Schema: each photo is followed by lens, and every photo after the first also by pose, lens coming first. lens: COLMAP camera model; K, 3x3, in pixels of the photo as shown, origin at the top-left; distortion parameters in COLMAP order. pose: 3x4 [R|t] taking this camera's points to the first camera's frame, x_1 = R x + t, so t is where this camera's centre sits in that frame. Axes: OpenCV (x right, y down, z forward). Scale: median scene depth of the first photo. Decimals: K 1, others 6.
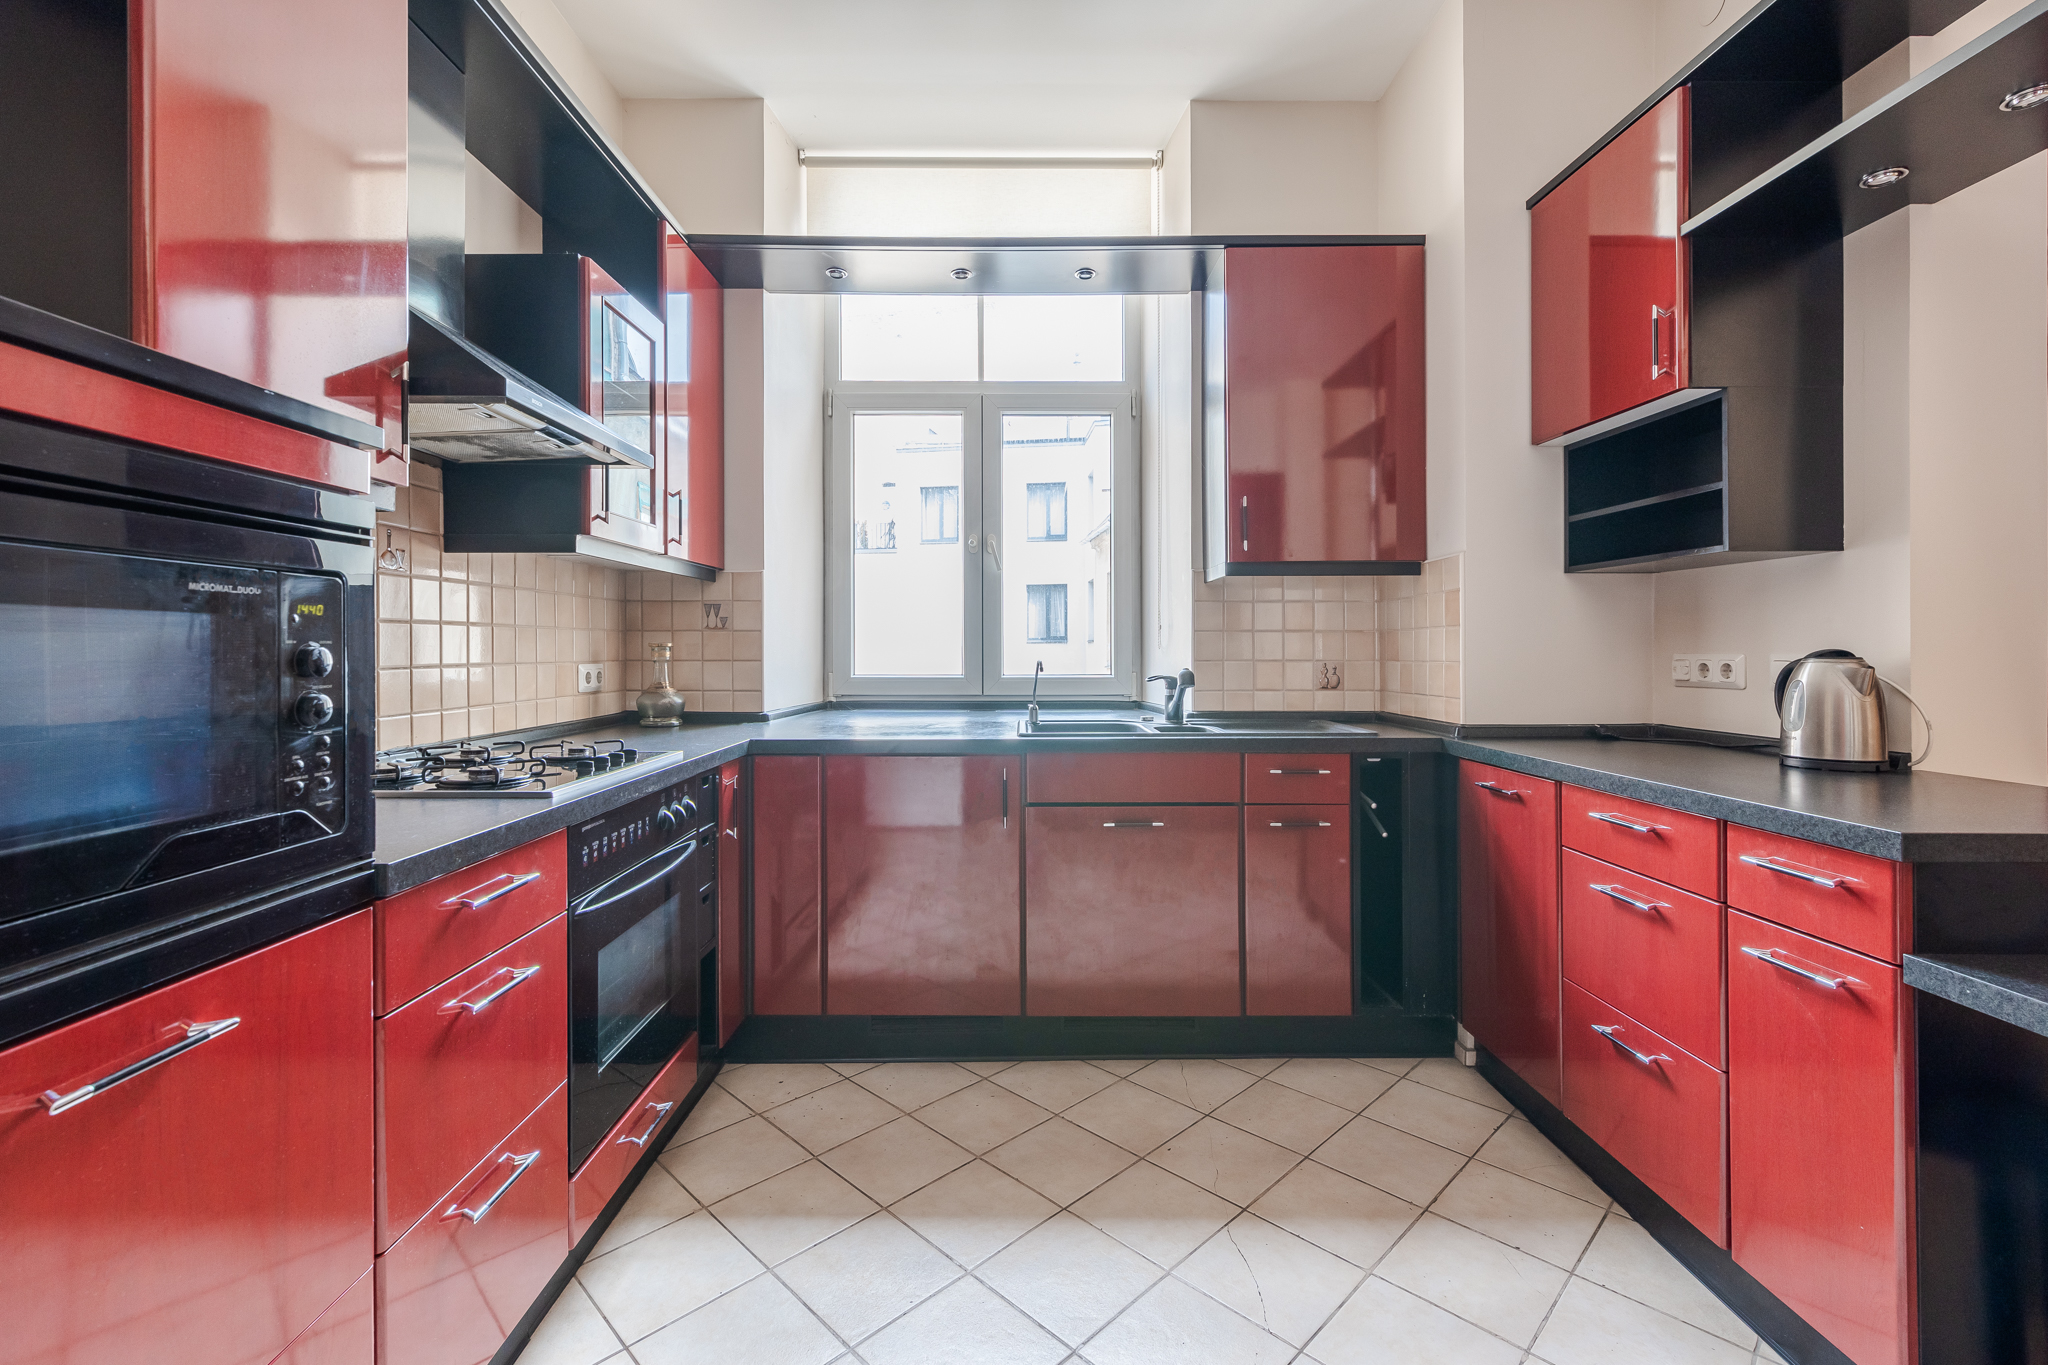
lens RADIAL K [[912.7, 0, 1044.2], [0, 912.7, 645.9], [0, 0, 1]] dist [0.001516, 0.000402]
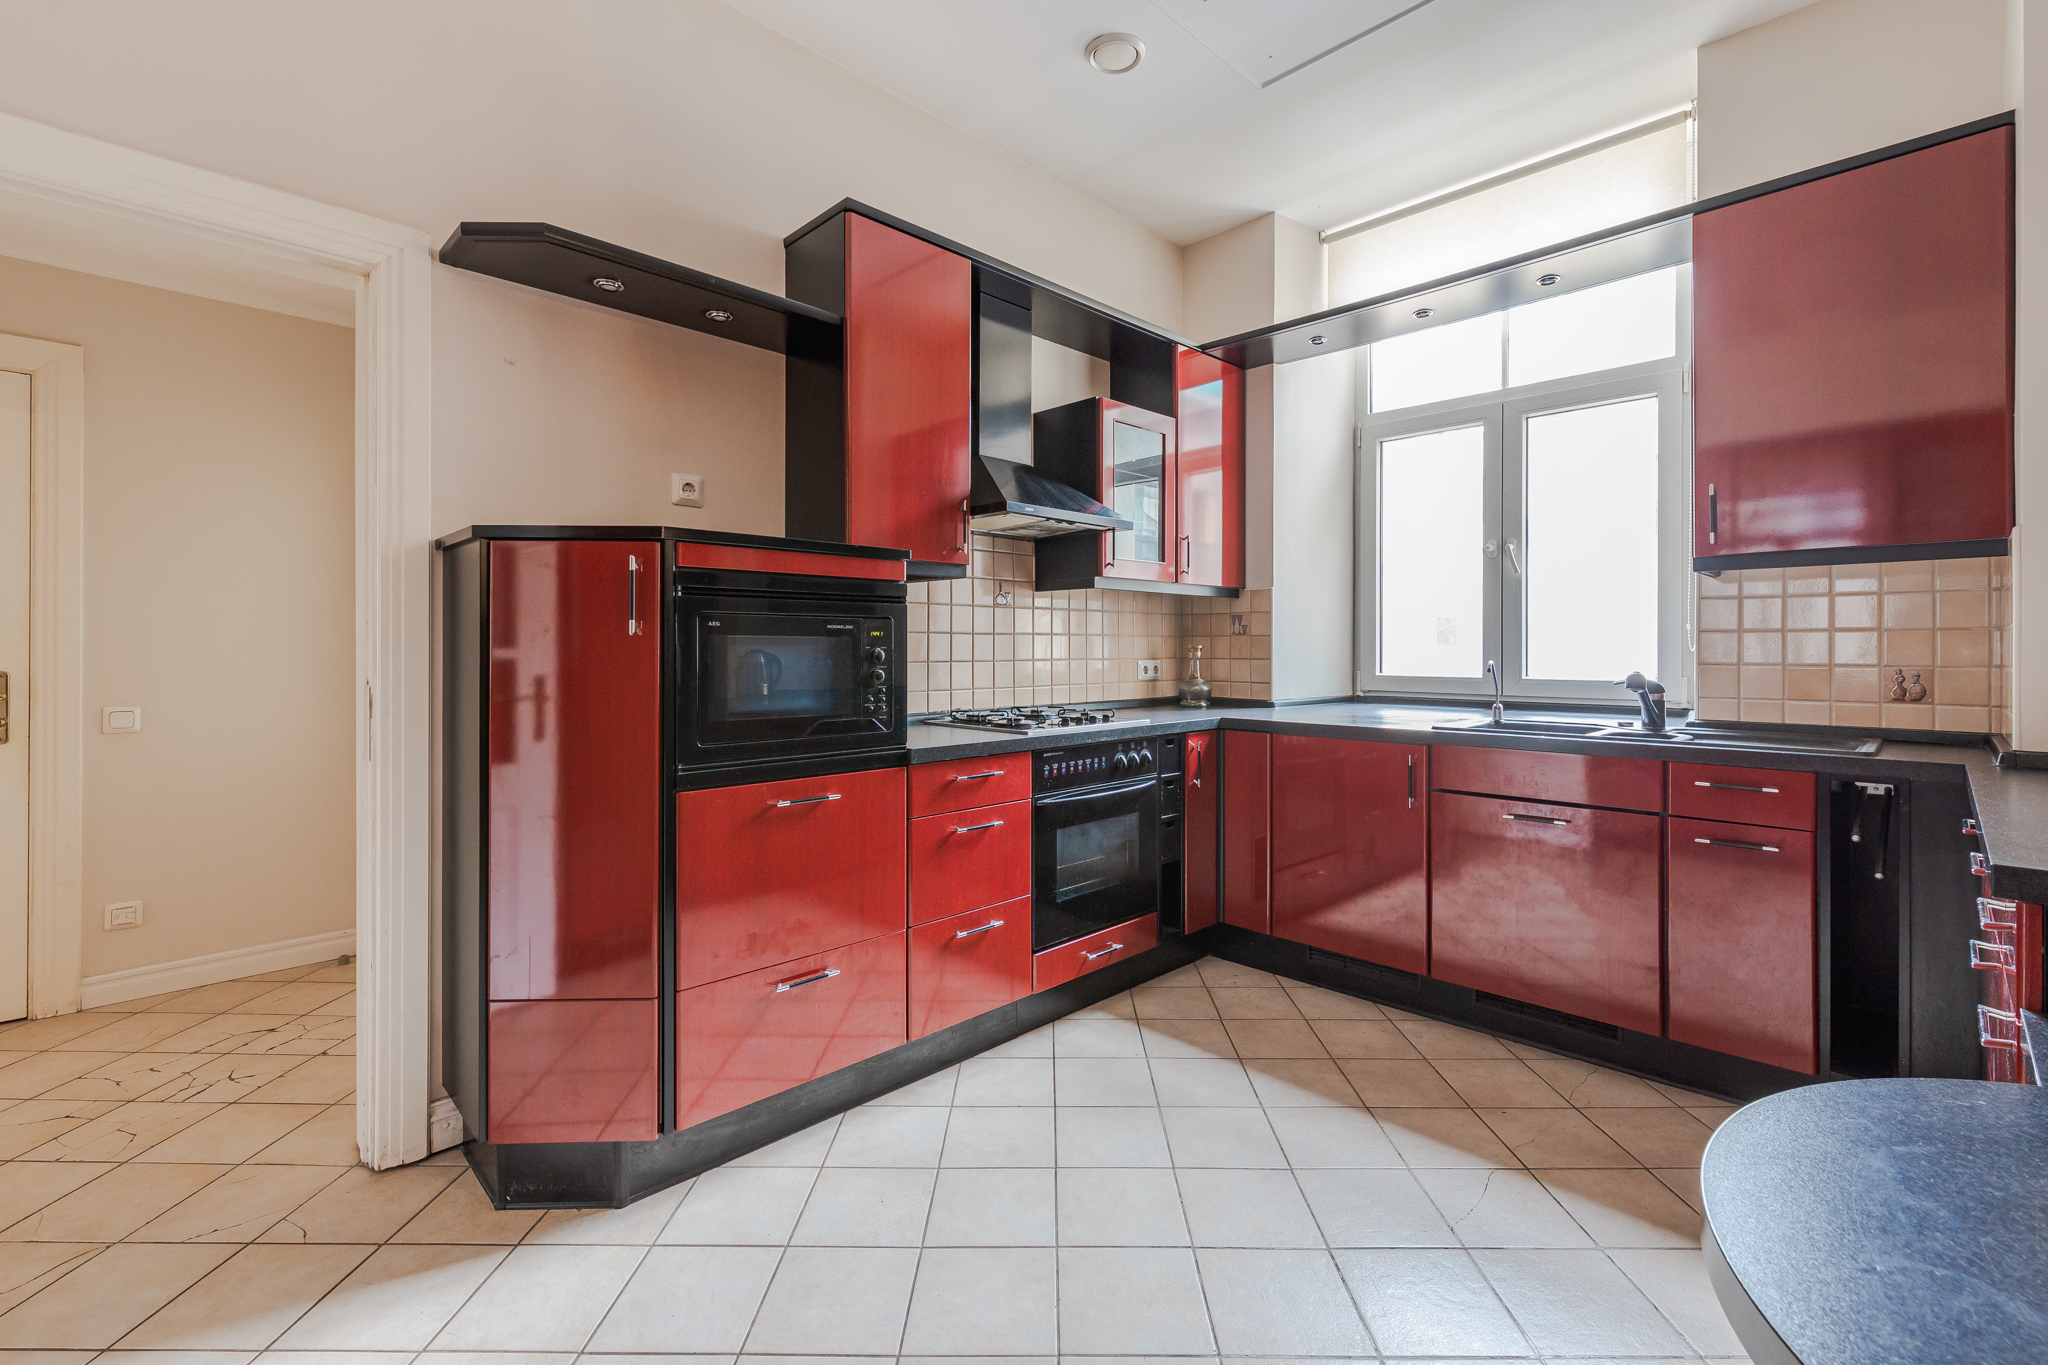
lens RADIAL K [[912.7, 0, 1044.2], [0, 912.7, 645.9], [0, 0, 1]] dist [0.001516, 0.000402]
pose [[0.703228, 0.000397, -0.710964, 0.440508], [-0.000193, 1.000000, 0.000368, -0.003389], [0.710965, -0.000121, 0.703228, -0.129016]]
